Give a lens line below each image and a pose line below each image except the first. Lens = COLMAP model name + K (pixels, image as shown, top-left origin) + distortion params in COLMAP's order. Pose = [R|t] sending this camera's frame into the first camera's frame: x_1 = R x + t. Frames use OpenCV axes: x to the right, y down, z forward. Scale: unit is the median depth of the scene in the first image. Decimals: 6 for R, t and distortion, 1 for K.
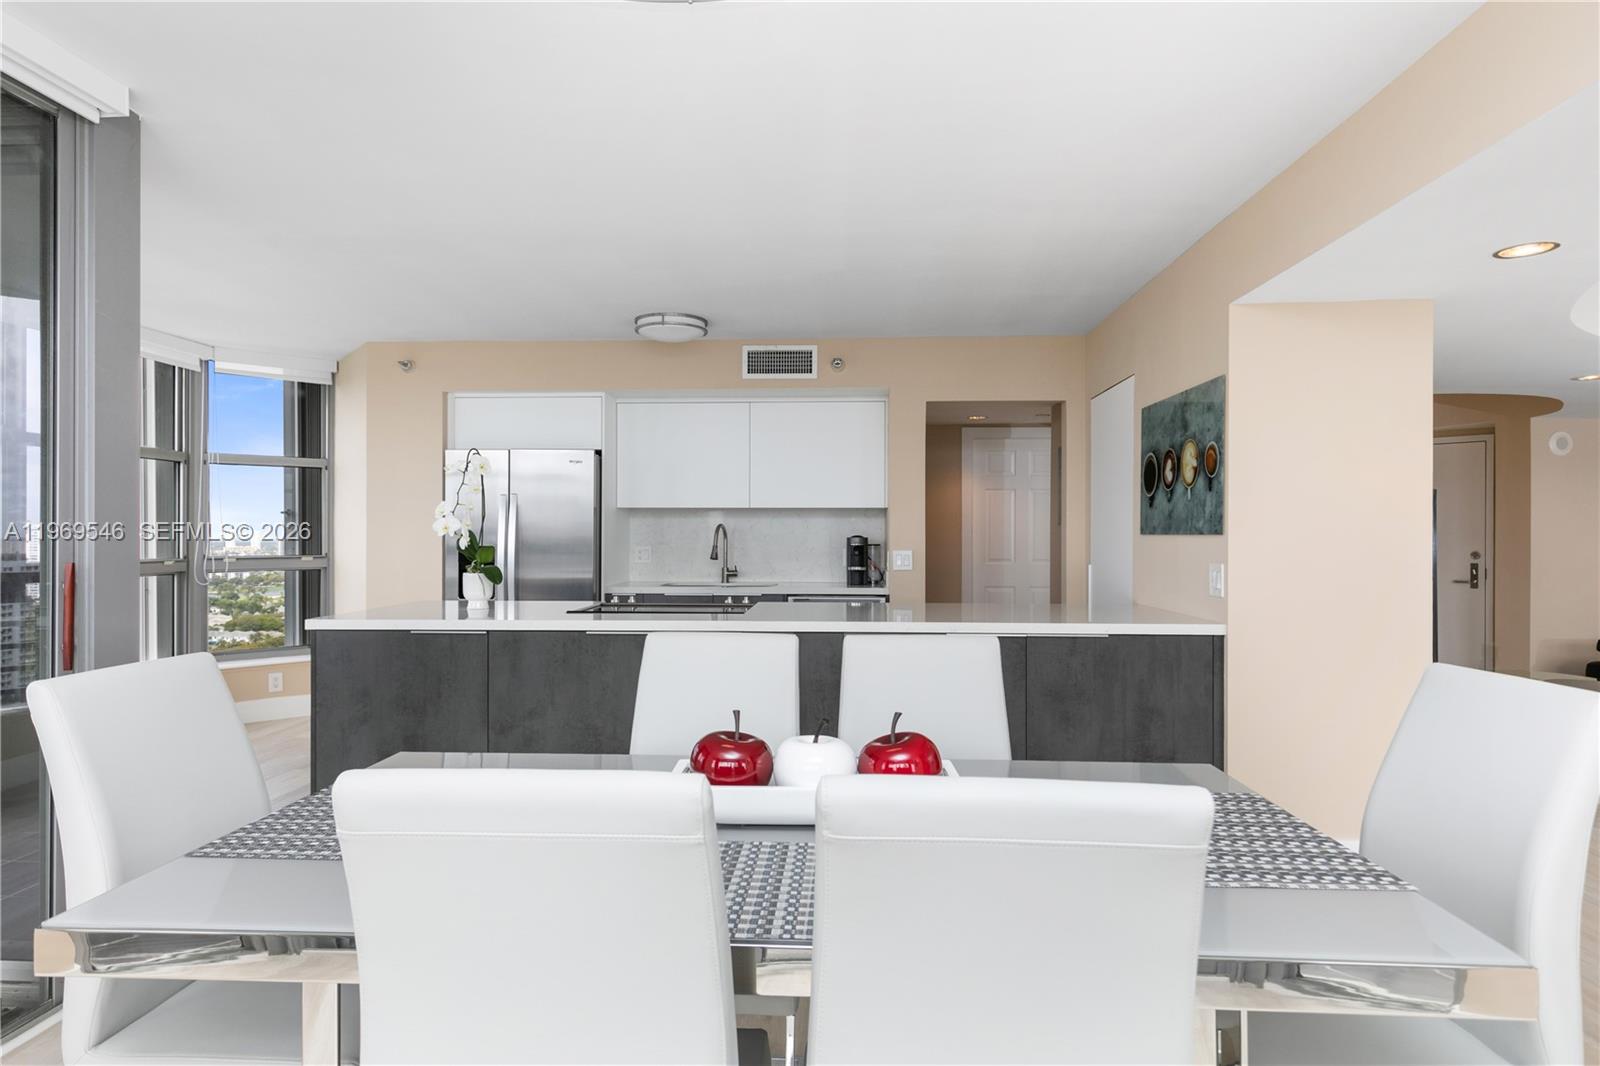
lens RADIAL K [[865.3, 0, 781.1], [0, 865.3, 513.0], [0, 0, 1]] dist [0.003740, -0.001365]
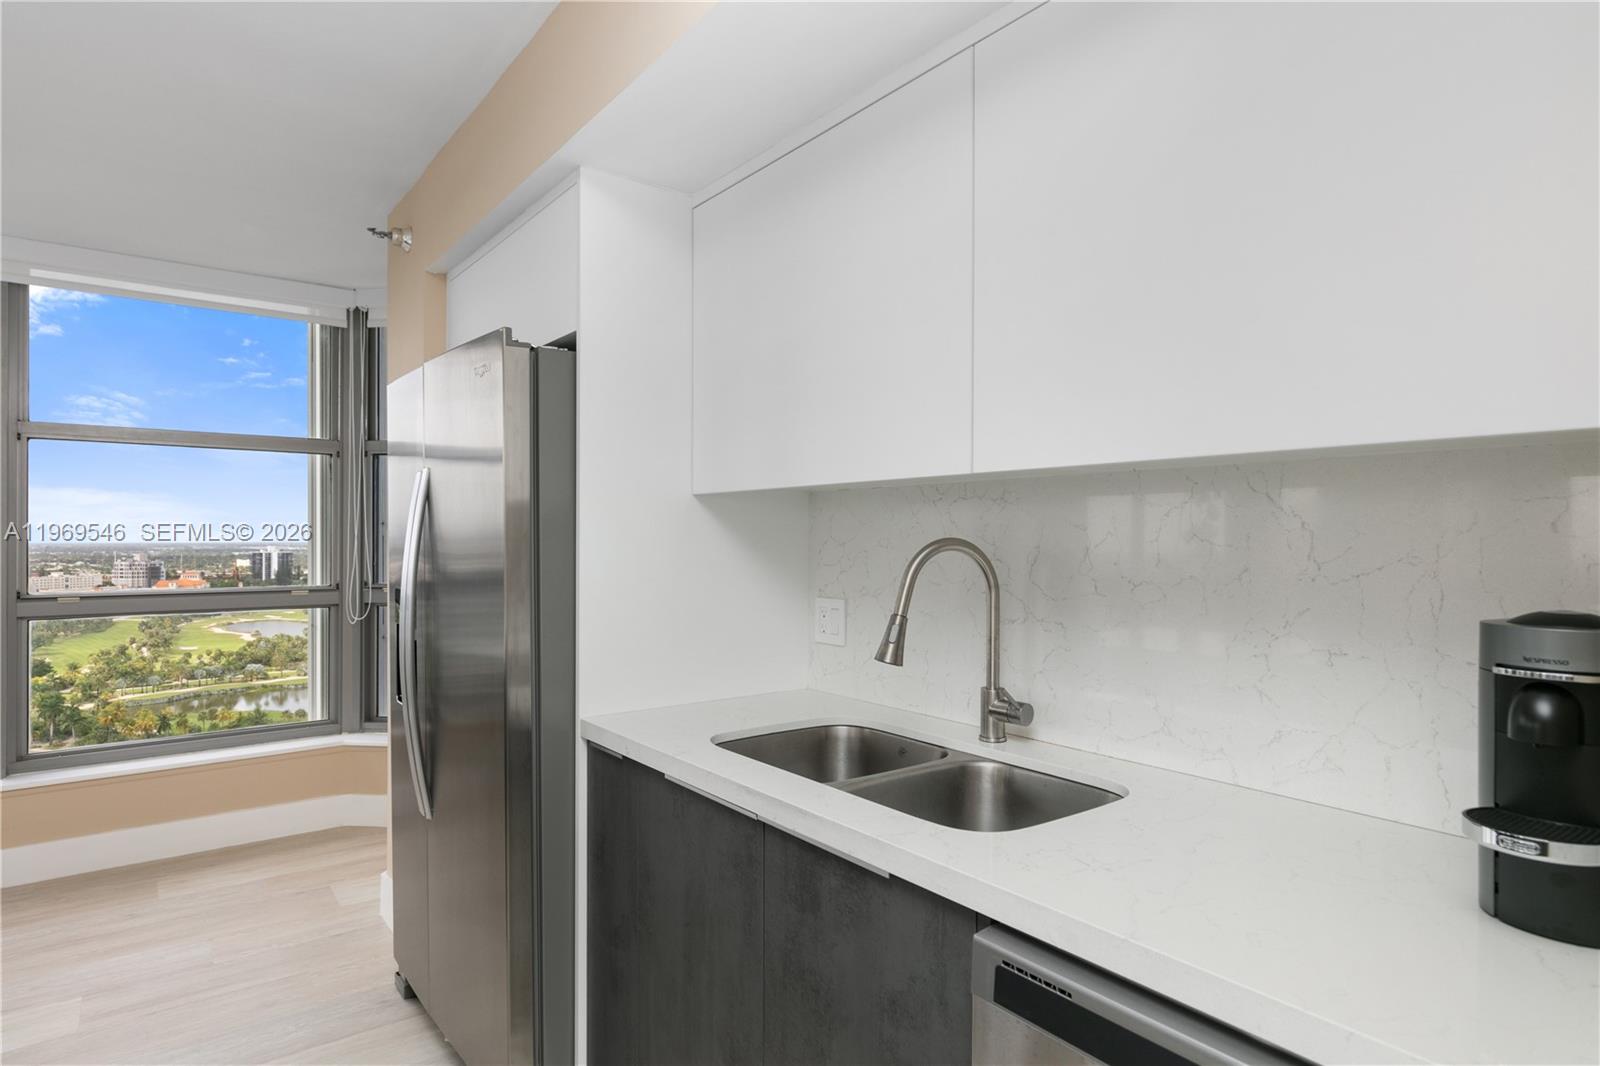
lens RADIAL K [[865.3, 0, 795.3], [0, 865.3, 535.8], [0, 0, 1]] dist [0.003740, -0.001365]
pose [[0.657204, -0.001109, -0.753712, 0.117139], [0.016005, 0.999794, 0.012485, 0.007575], [0.753543, -0.020269, 0.657086, 0.804570]]
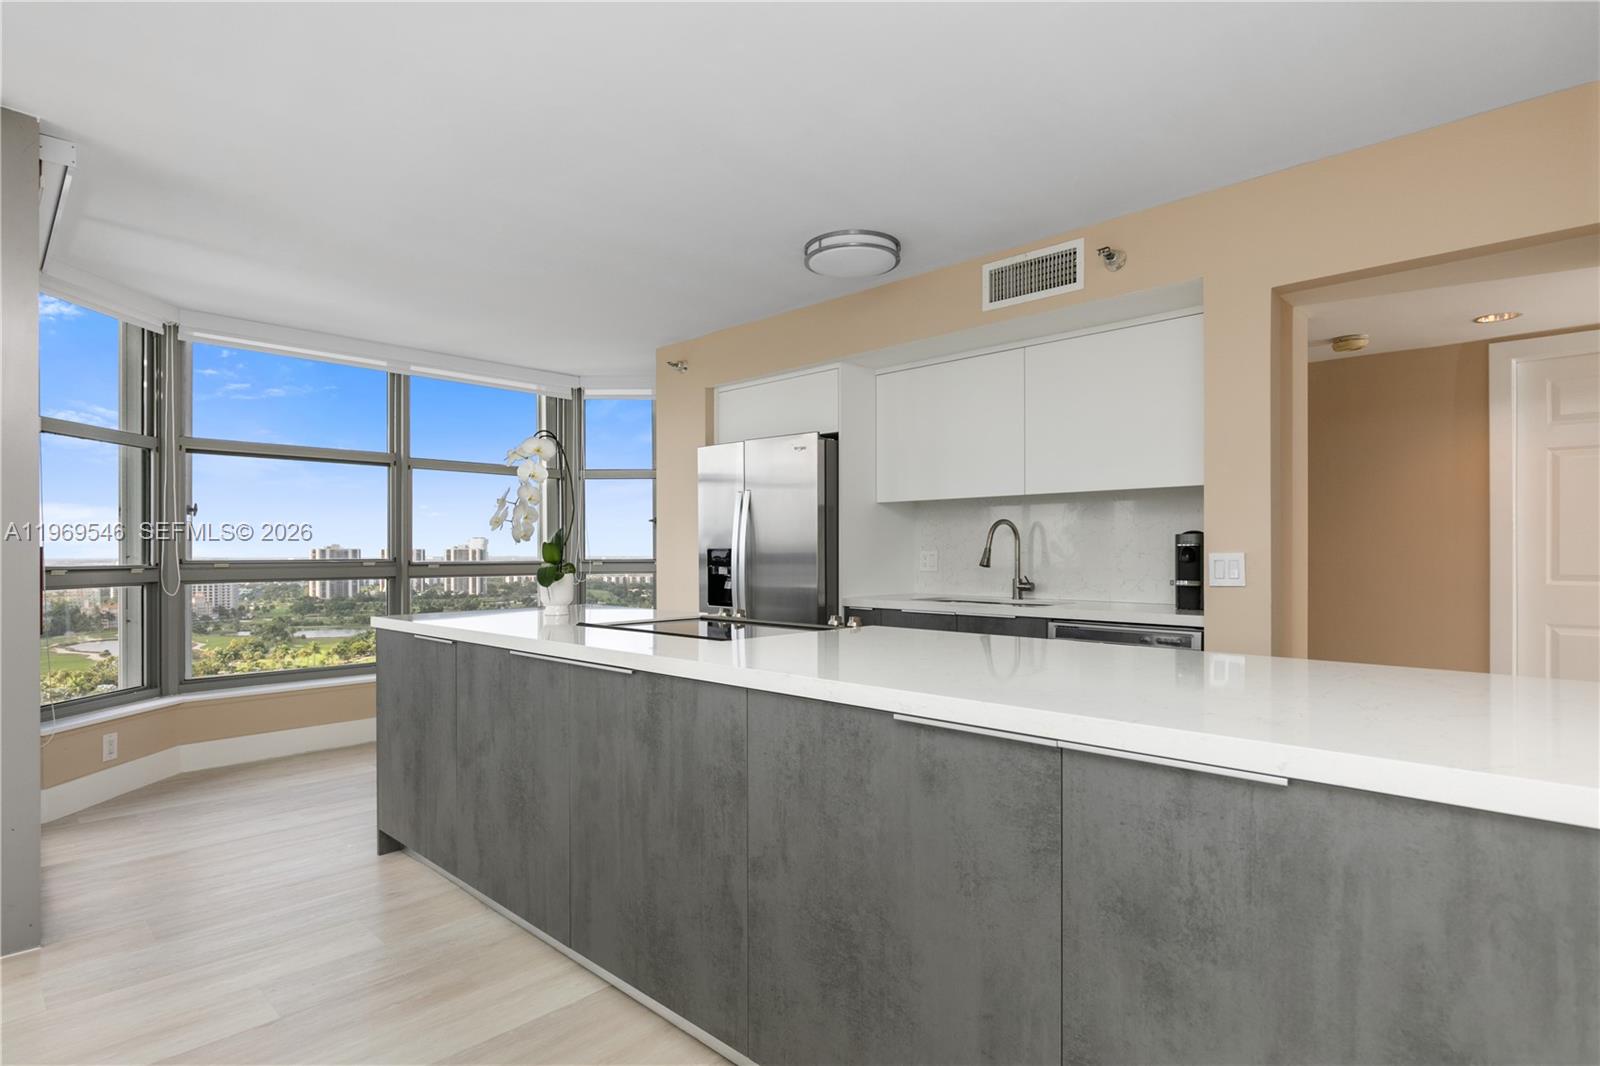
lens RADIAL K [[801.3, 0, 803.0], [0, 801.3, 544.4], [0, 0, 1]] dist [0.004560, -0.002451]
pose [[0.767949, -0.007169, -0.640471, 0.248431], [0.016241, 0.999834, 0.008282, 0.026618], [0.640306, -0.016762, 0.767937, 0.373683]]
